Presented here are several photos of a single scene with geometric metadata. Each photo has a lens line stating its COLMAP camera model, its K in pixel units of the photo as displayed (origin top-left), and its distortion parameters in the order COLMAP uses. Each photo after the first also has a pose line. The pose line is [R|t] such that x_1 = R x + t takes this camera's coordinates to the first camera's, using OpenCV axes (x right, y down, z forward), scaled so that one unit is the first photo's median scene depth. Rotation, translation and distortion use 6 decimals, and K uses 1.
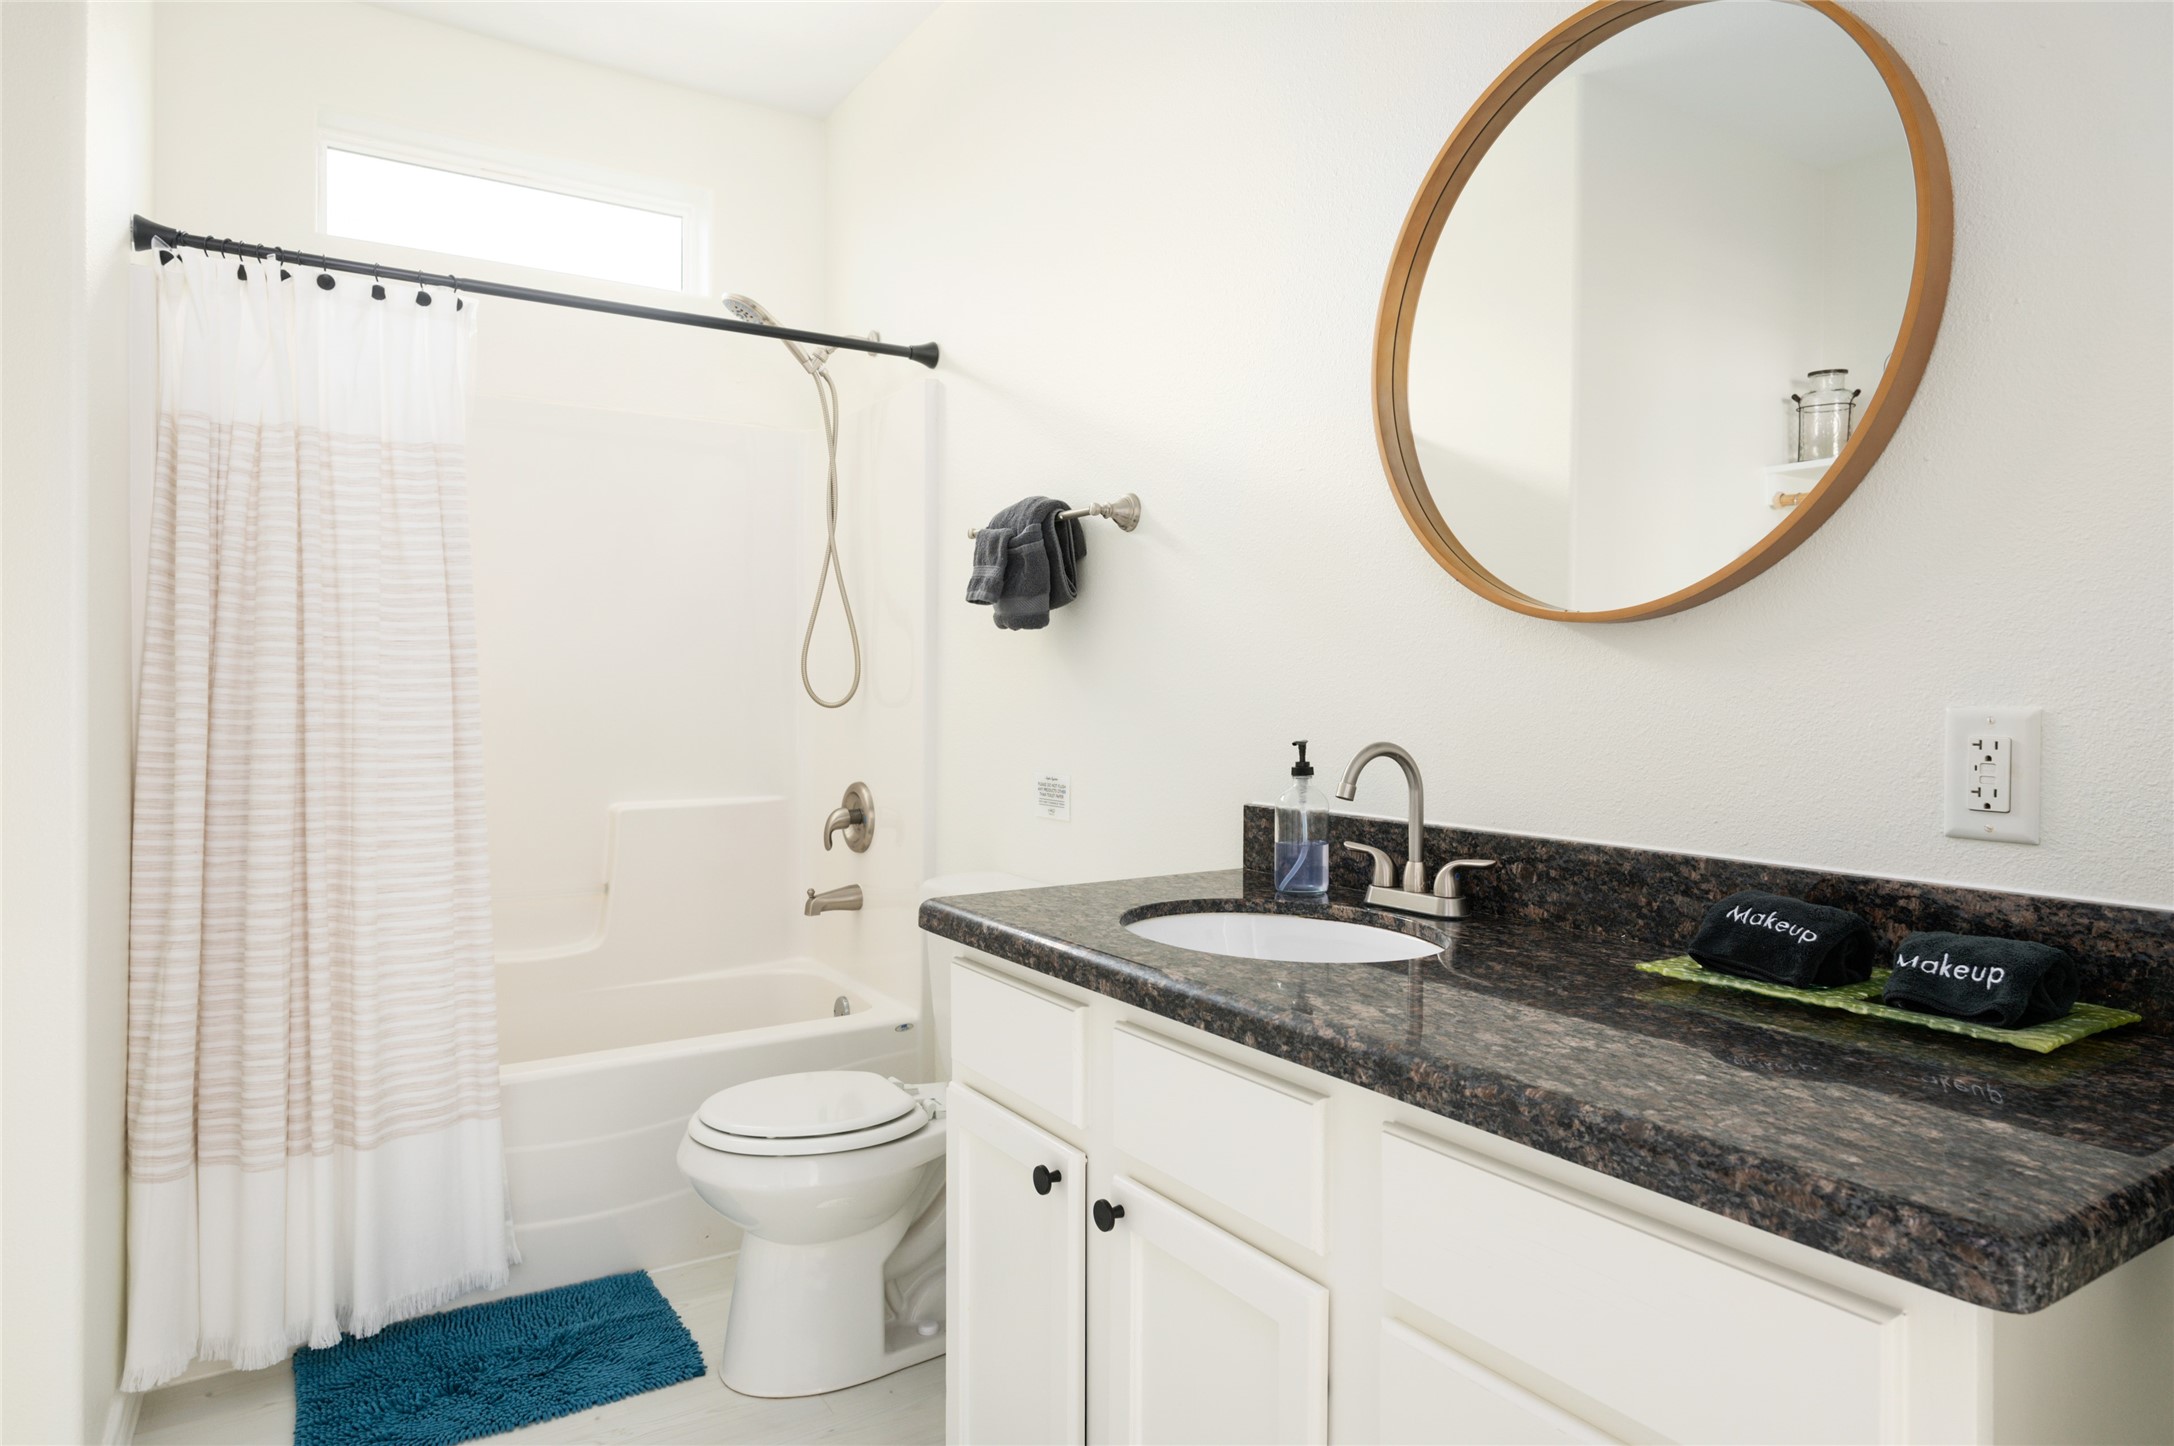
lens RADIAL K [[1323.8, 0, 1074.9], [0, 1323.8, 689.2], [0, 0, 1]] dist [-0.004924, 0.004052]
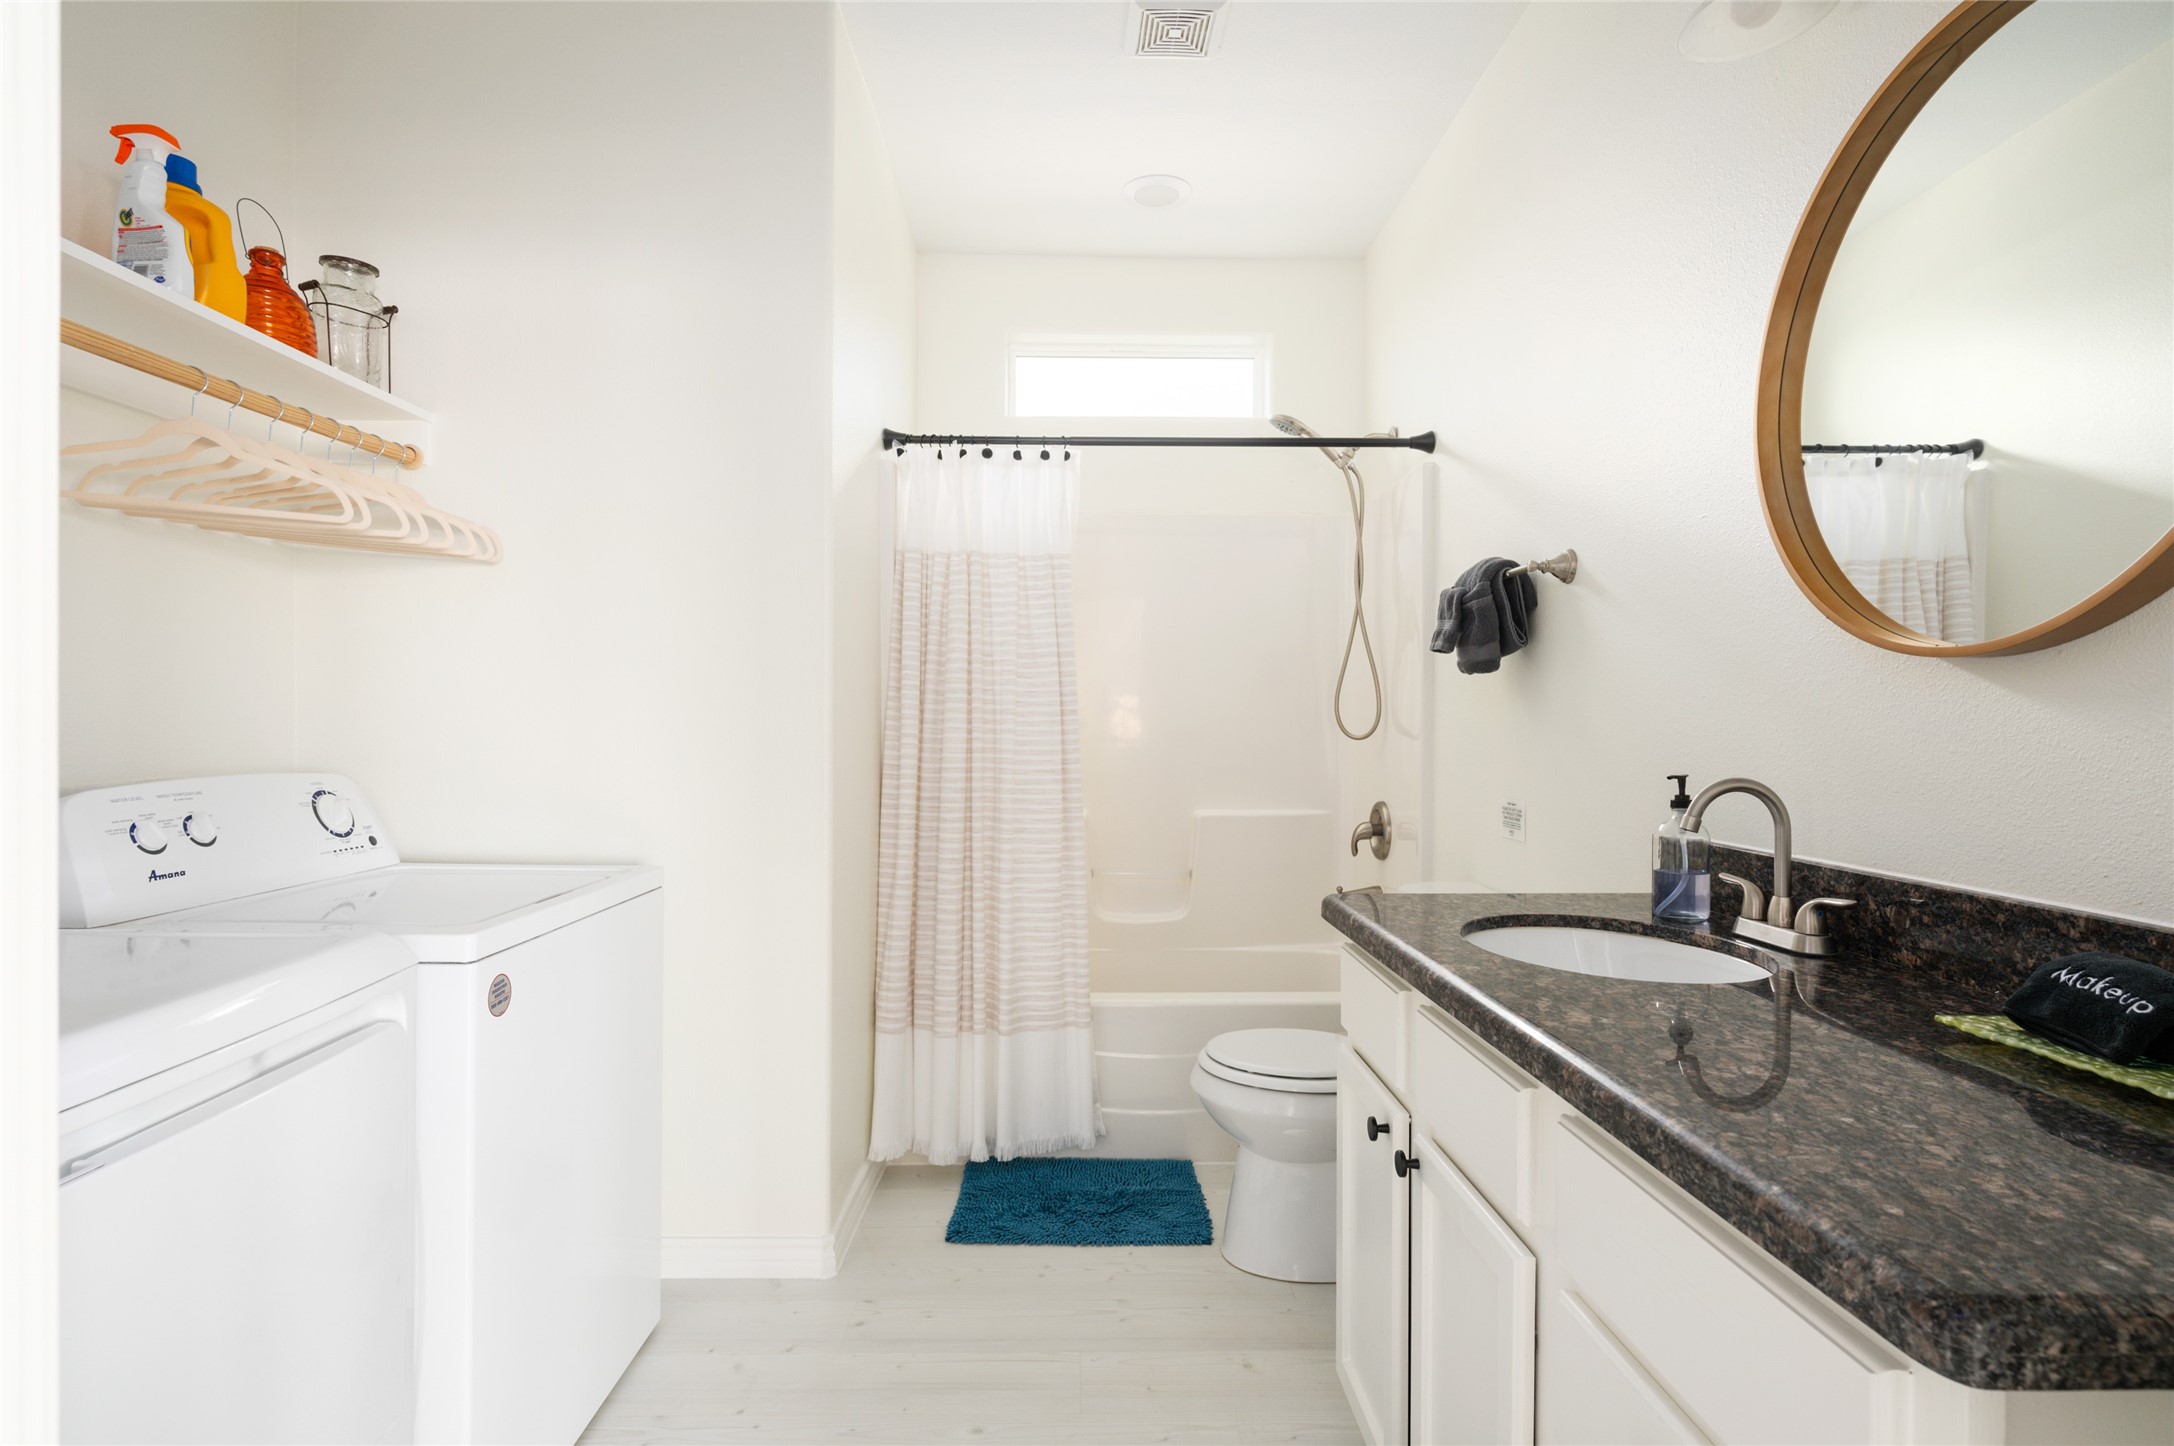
lens RADIAL K [[1117.0, 0, 1081.3], [0, 1117.0, 718.5], [0, 0, 1]] dist [-0.006742, 0.002884]
pose [[0.842208, -0.001438, -0.539150, 0.217165], [-0.000524, 0.999994, -0.003486, -0.002614], [0.539152, 0.003218, 0.842202, -0.009078]]
